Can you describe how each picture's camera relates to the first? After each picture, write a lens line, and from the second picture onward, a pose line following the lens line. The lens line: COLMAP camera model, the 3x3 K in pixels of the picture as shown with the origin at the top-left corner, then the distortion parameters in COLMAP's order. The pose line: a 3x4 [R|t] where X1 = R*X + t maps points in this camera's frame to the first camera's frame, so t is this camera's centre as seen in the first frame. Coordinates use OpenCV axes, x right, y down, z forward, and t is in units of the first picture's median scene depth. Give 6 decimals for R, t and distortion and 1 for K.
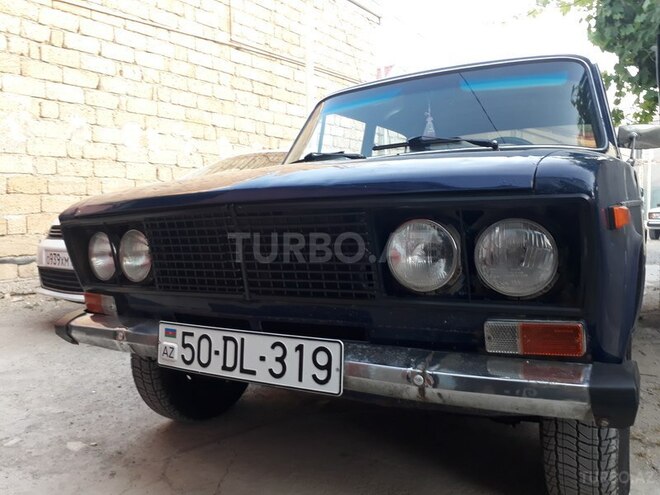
lens RADIAL K [[524.8, 0, 330.0], [0, 524.8, 247.5], [0, 0, 1]] dist [0.011838, -0.000019]
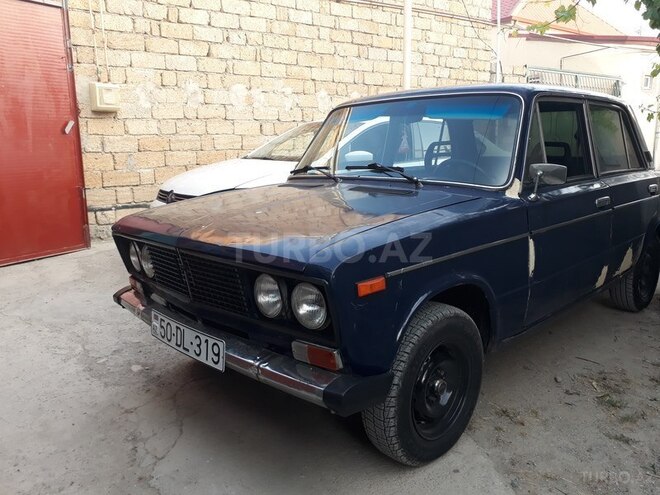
lens RADIAL K [[508.3, 0, 330.0], [0, 508.3, 247.5], [0, 0, 1]] dist [0.034907, -0.001574]
pose [[0.968449, 0.057264, -0.242543, 0.487458], [-0.021413, 0.988764, 0.147945, -0.245669], [0.248289, -0.138084, 0.958794, -0.294717]]
